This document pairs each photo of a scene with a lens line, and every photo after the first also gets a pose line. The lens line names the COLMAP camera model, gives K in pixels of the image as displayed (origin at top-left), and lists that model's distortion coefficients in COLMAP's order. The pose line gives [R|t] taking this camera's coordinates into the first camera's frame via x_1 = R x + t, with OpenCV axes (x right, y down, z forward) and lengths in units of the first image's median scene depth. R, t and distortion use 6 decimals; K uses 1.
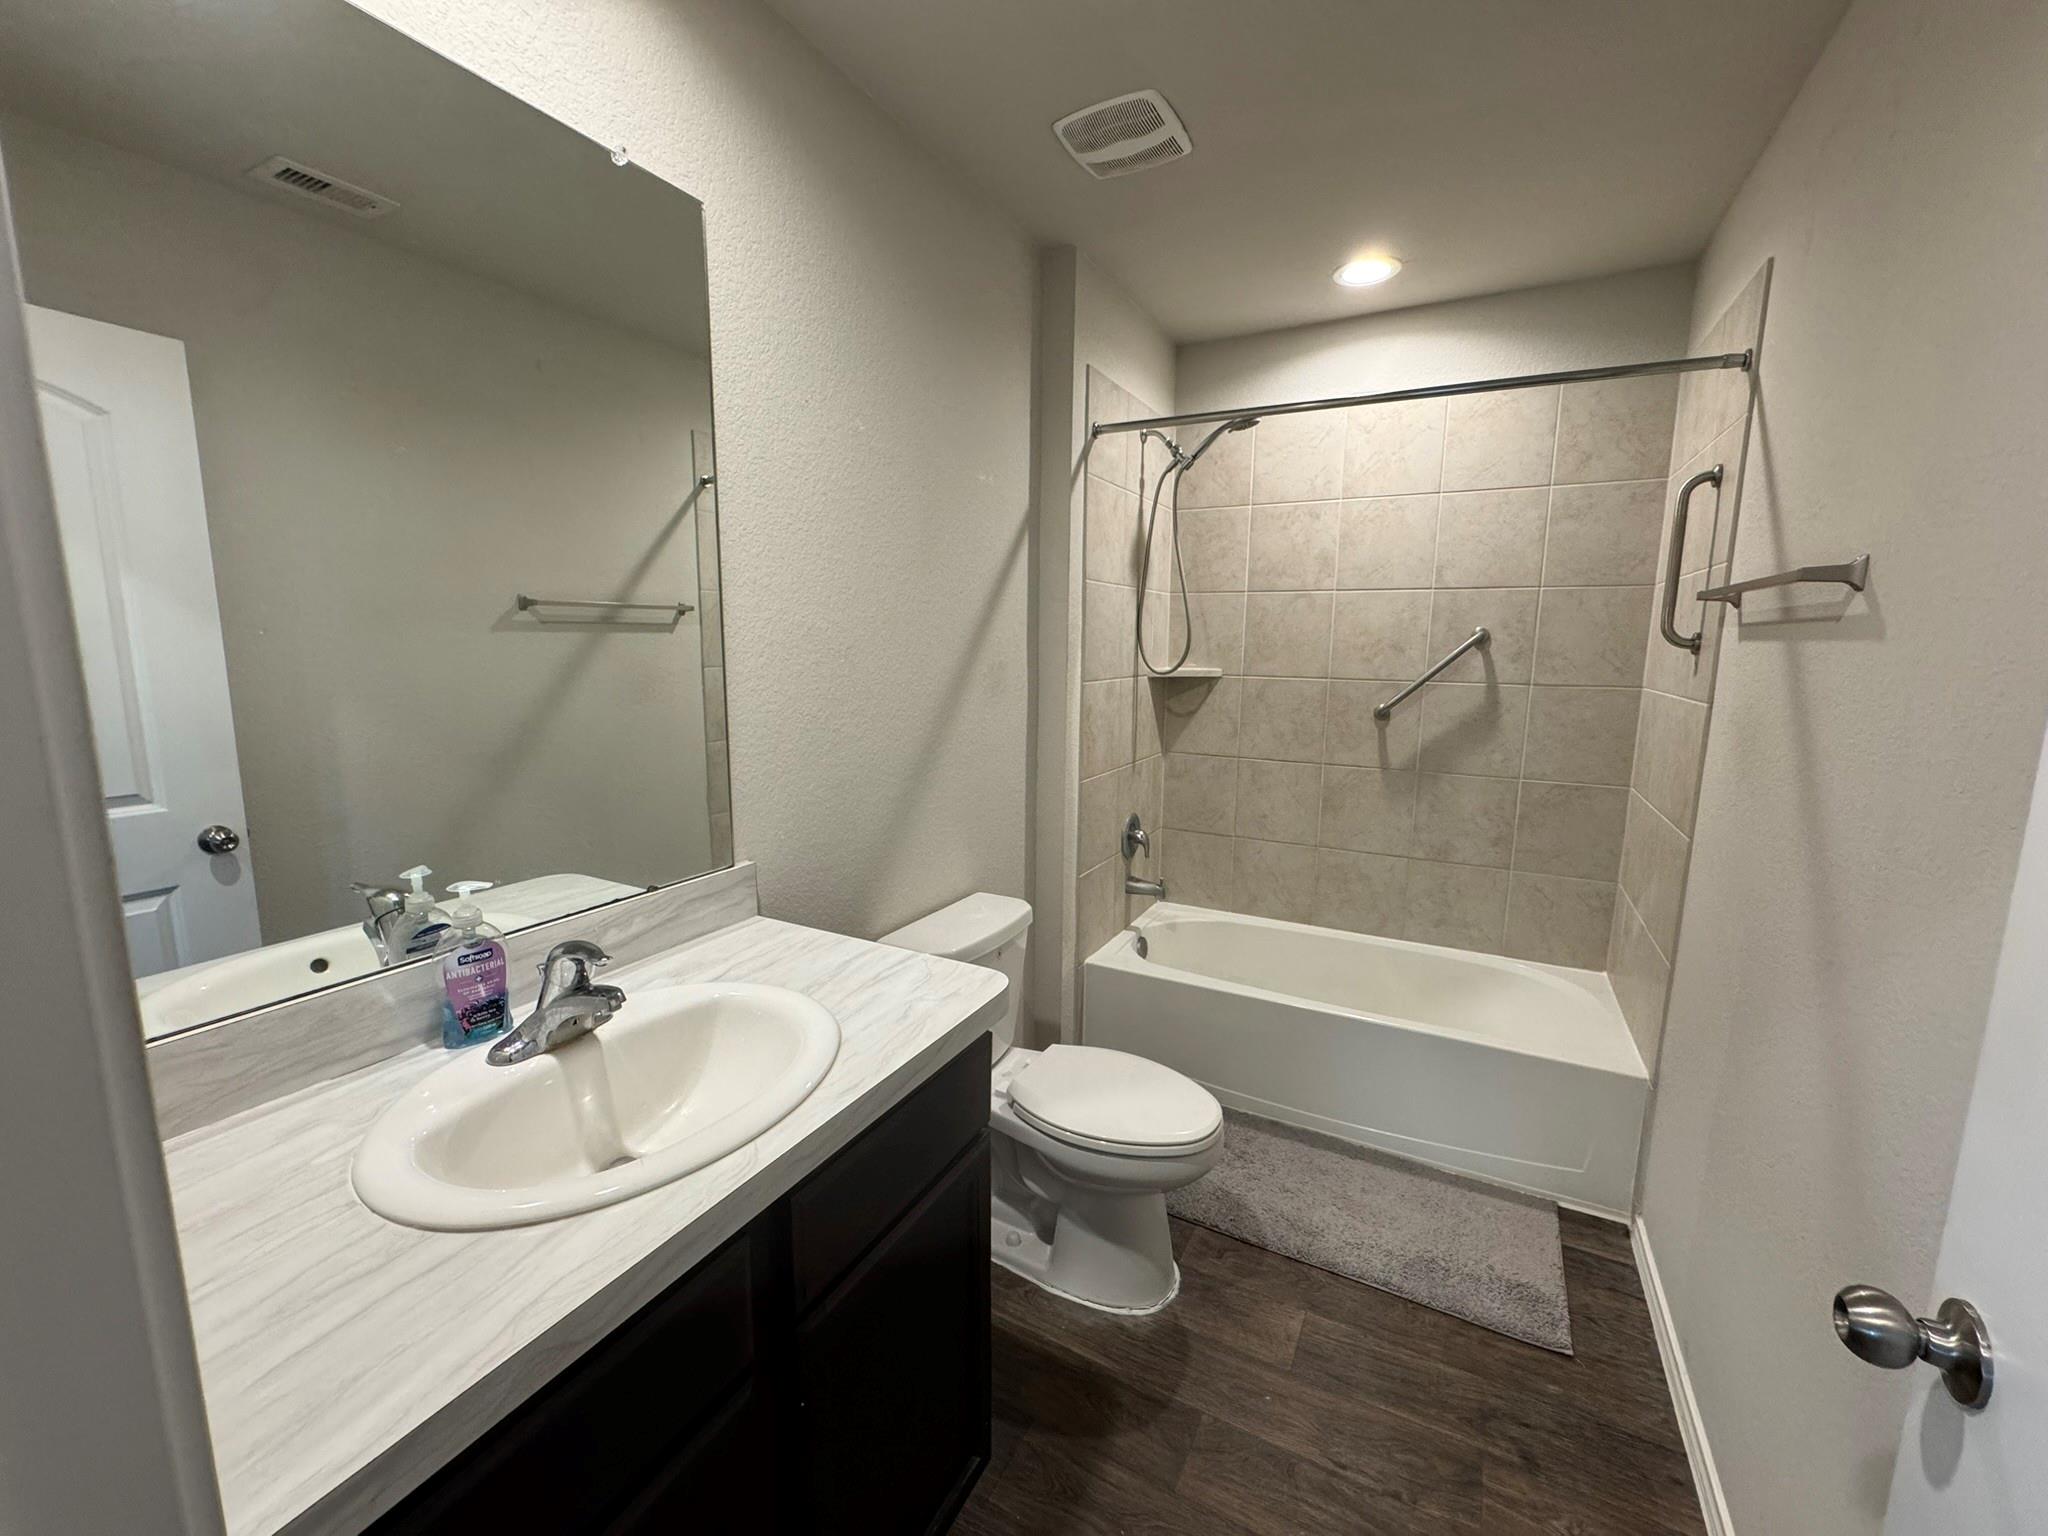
lens RADIAL K [[824.1, 0, 1021.0], [0, 824.1, 768.6], [0, 0, 1]] dist [-0.002599, -0.000152]
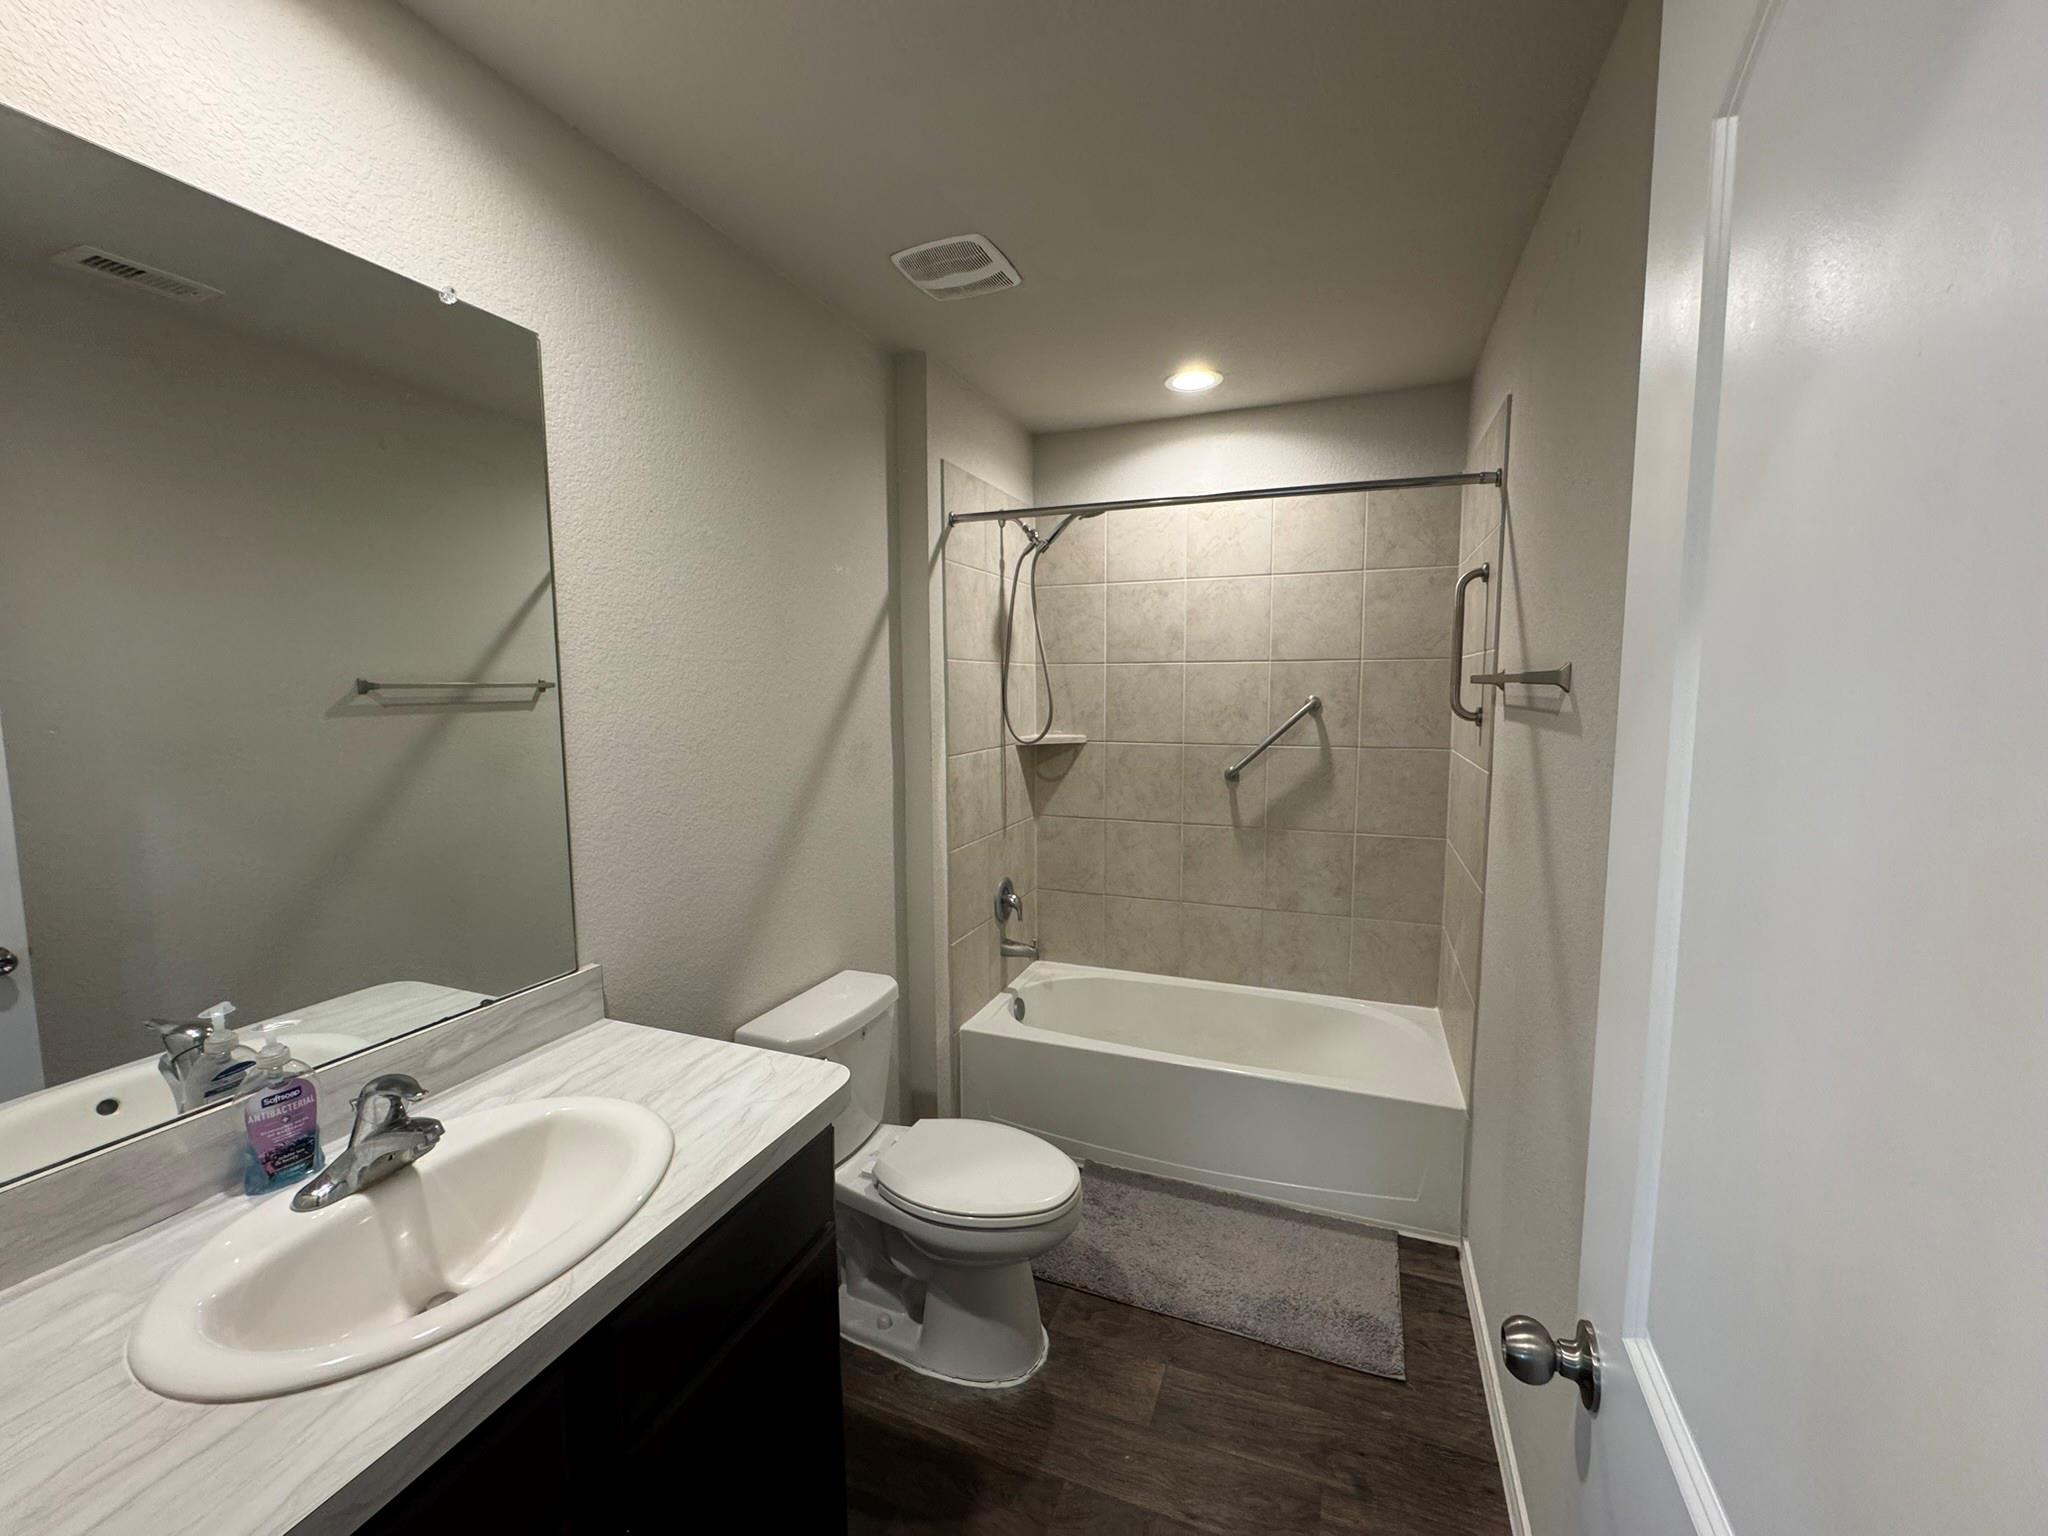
lens RADIAL K [[824.1, 0, 1021.0], [0, 824.1, 768.6], [0, 0, 1]] dist [-0.002599, -0.000152]
pose [[0.992482, -0.027194, 0.119334, 0.056042], [0.033626, 0.998069, -0.052222, -0.043389], [-0.117684, 0.055842, 0.991480, -0.051076]]
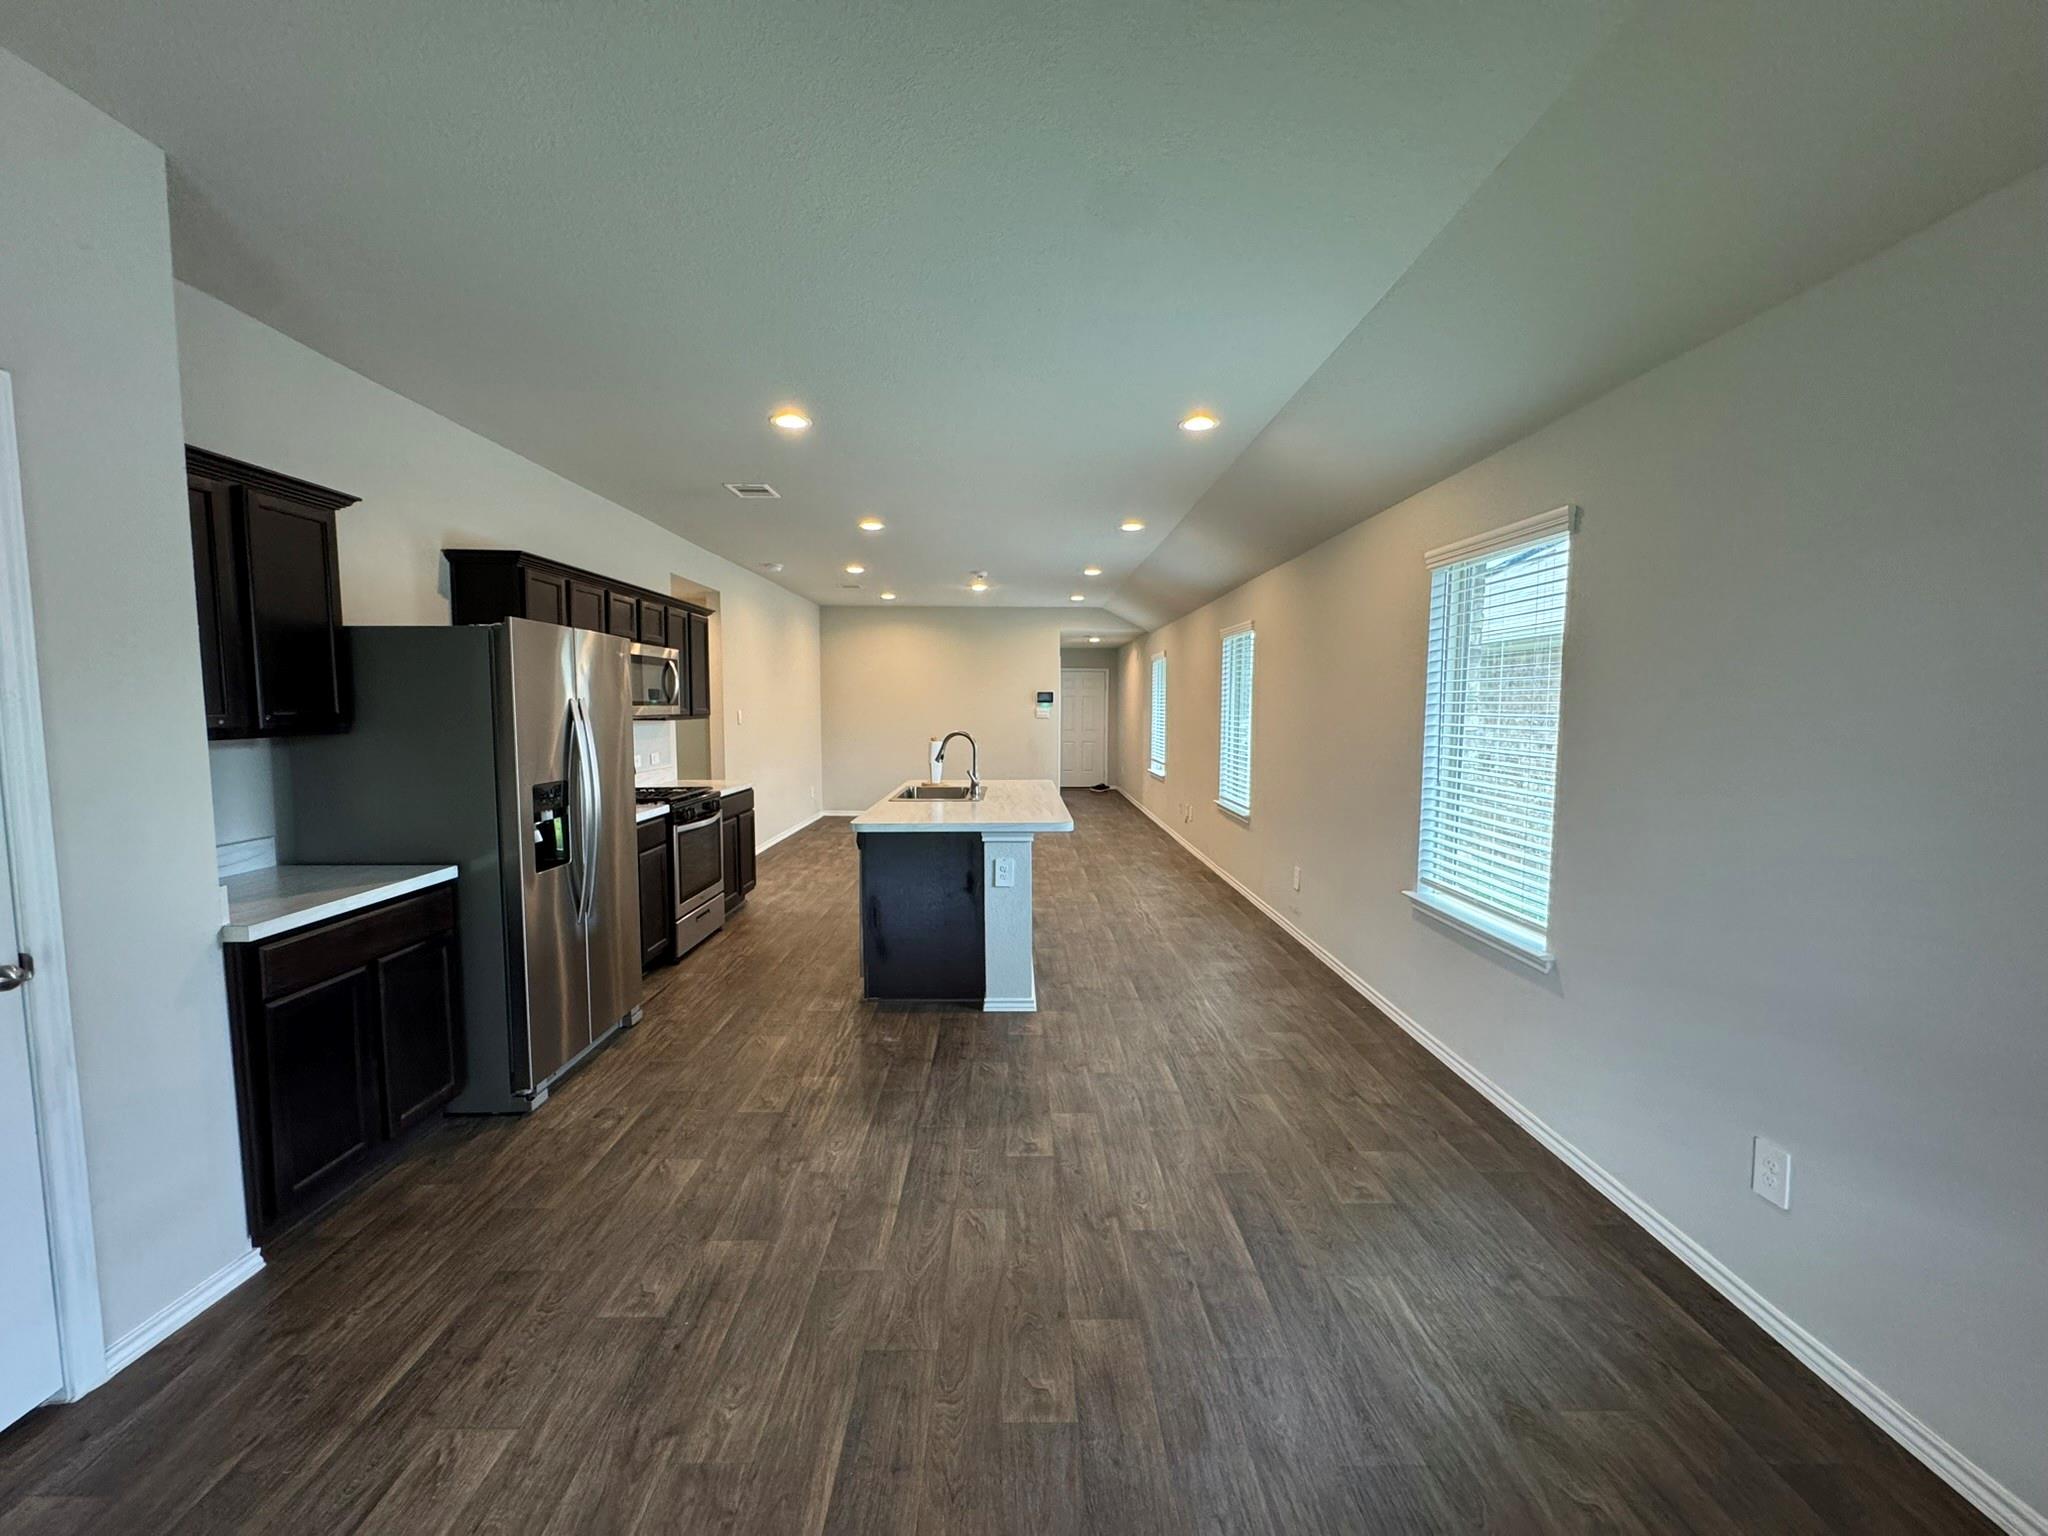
lens RADIAL K [[824.1, 0, 1021.0], [0, 824.1, 768.6], [0, 0, 1]] dist [-0.002599, -0.000152]
pose [[-0.484141, -0.079105, 0.871407, -0.439834], [0.132866, 0.977710, 0.162574, -0.157234], [-0.864843, 0.194489, -0.462839, 0.725826]]
